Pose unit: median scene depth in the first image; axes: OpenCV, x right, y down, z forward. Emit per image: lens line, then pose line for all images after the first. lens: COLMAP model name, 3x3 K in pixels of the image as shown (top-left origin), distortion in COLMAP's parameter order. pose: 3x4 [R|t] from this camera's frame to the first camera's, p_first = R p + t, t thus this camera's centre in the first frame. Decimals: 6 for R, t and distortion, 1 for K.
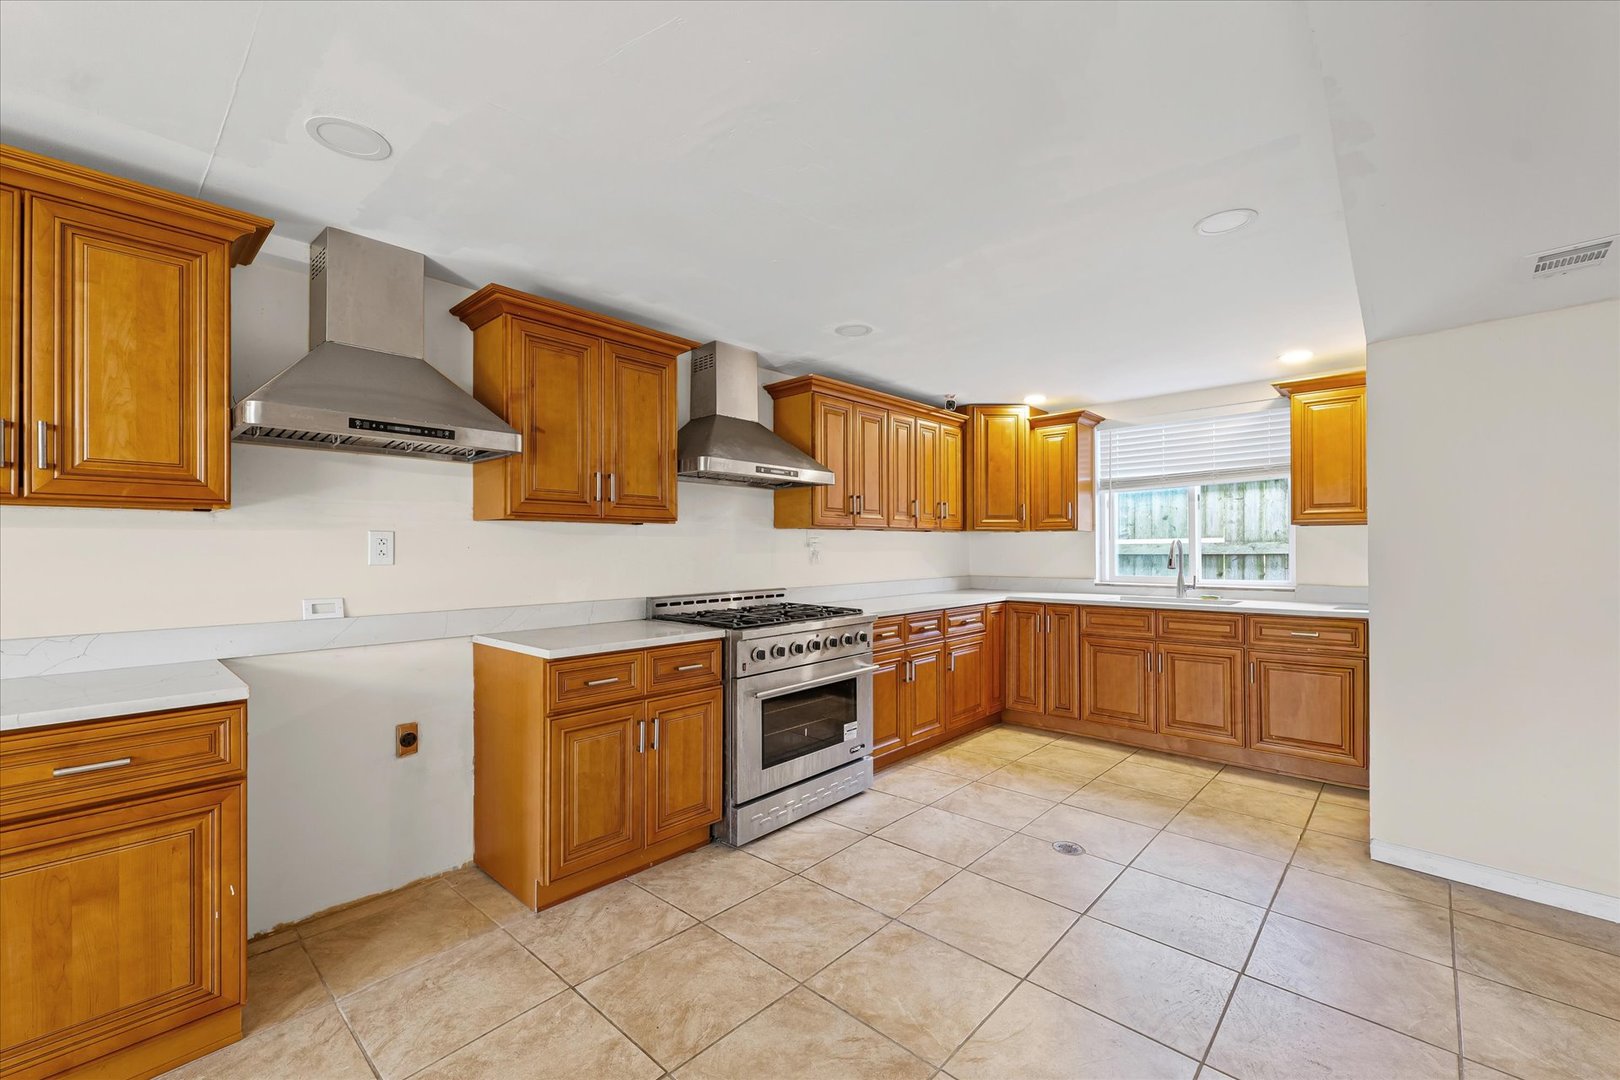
lens RADIAL K [[666.2, 0, 809.2], [0, 666.2, 548.5], [0, 0, 1]] dist [-0.004565, -0.000089]
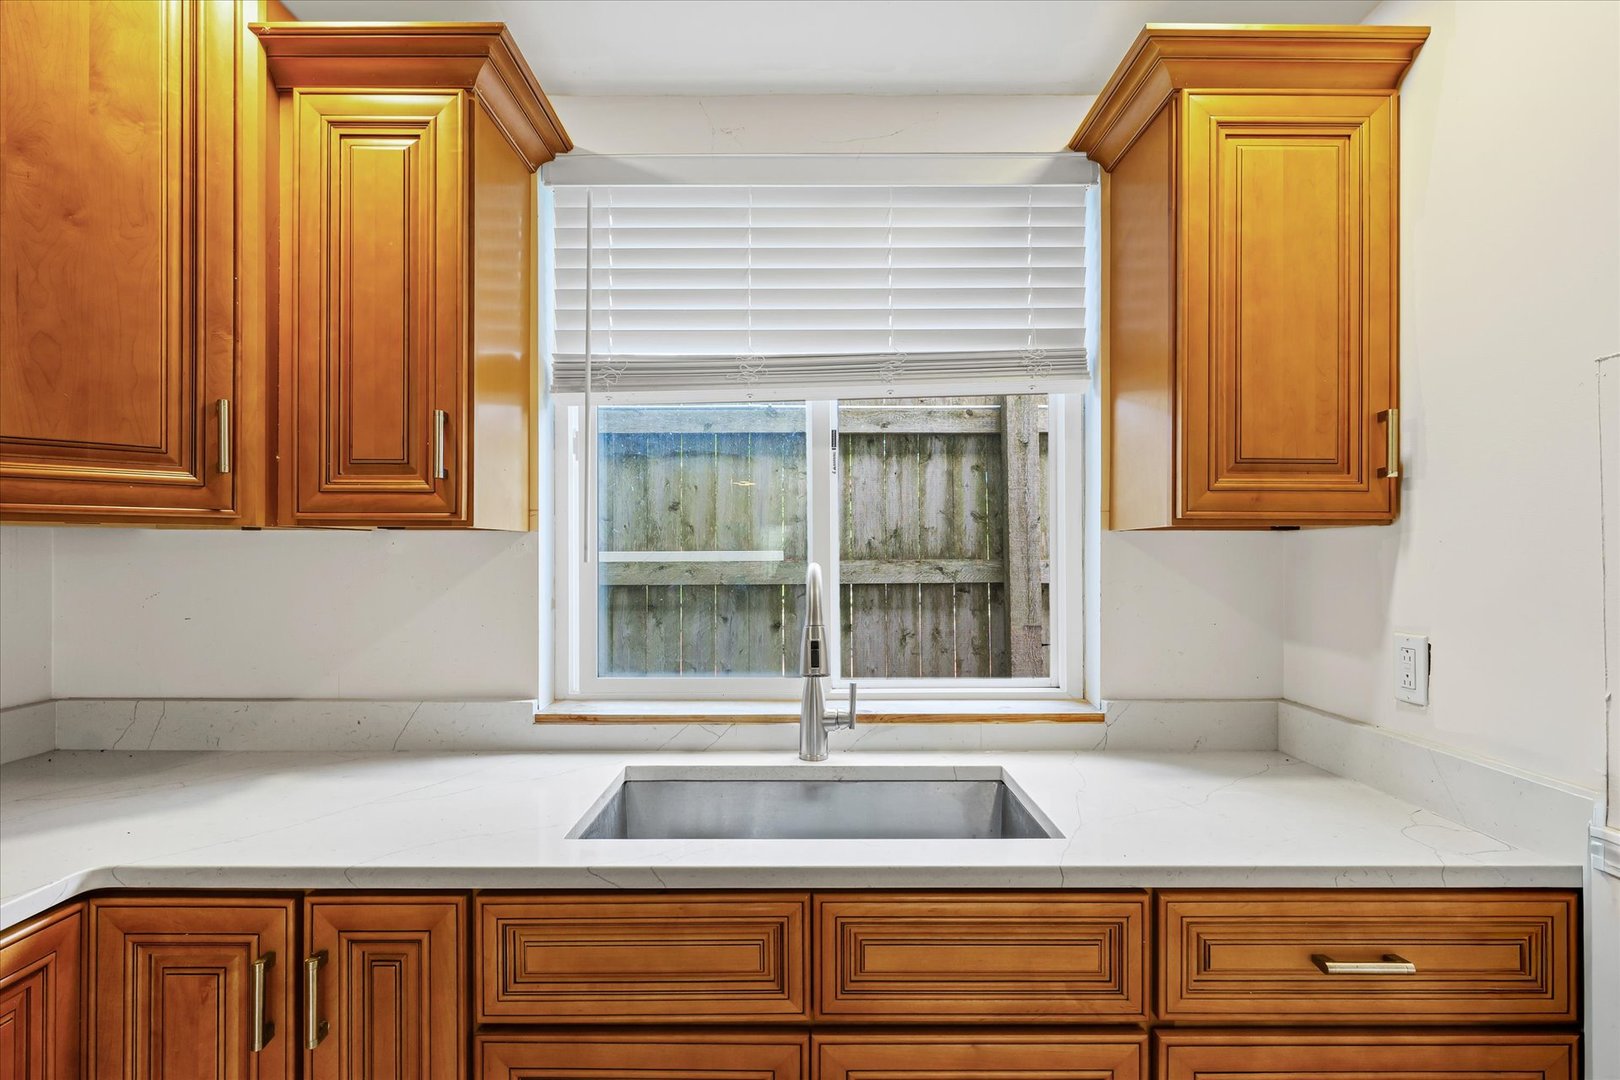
lens RADIAL K [[826.7, 0, 810.3], [0, 826.7, 550.4], [0, 0, 1]] dist [0.002676, -0.000105]
pose [[0.734396, 0.006291, 0.678692, 0.278096], [-0.005355, 0.999980, -0.003474, -0.017582], [-0.678700, -0.001083, 0.734415, 0.667265]]
